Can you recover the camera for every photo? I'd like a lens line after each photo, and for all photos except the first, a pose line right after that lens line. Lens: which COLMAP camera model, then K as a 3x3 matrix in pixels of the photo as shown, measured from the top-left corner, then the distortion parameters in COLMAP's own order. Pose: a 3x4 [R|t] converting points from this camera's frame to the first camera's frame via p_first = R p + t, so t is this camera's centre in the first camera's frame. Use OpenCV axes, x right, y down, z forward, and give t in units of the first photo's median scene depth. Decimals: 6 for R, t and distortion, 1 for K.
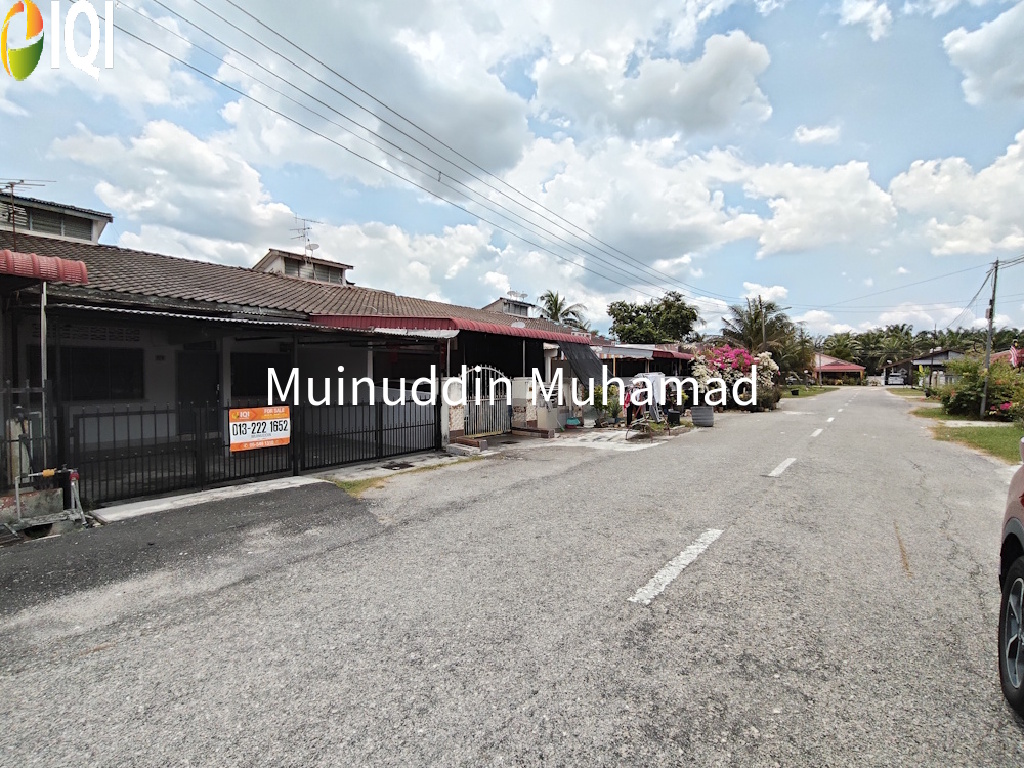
lens RADIAL K [[483.7, 0, 507.3], [0, 483.7, 378.1], [0, 0, 1]] dist [-0.001378, -0.000356]
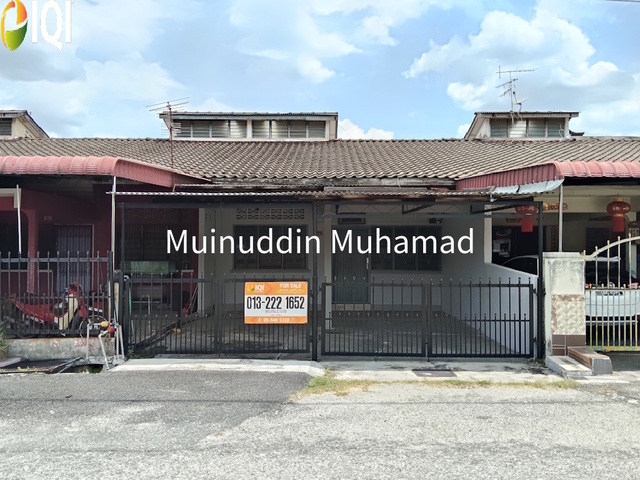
lens RADIAL K [[518.3, 0, 320.0], [0, 518.3, 240.0], [0, 0, 1]] dist [0.114099, -0.196341]
pose [[0.592445, -0.012666, -0.805511, 0.360569], [-0.006917, 0.999760, -0.020807, -0.001110], [0.805581, 0.017899, 0.592215, 0.439703]]
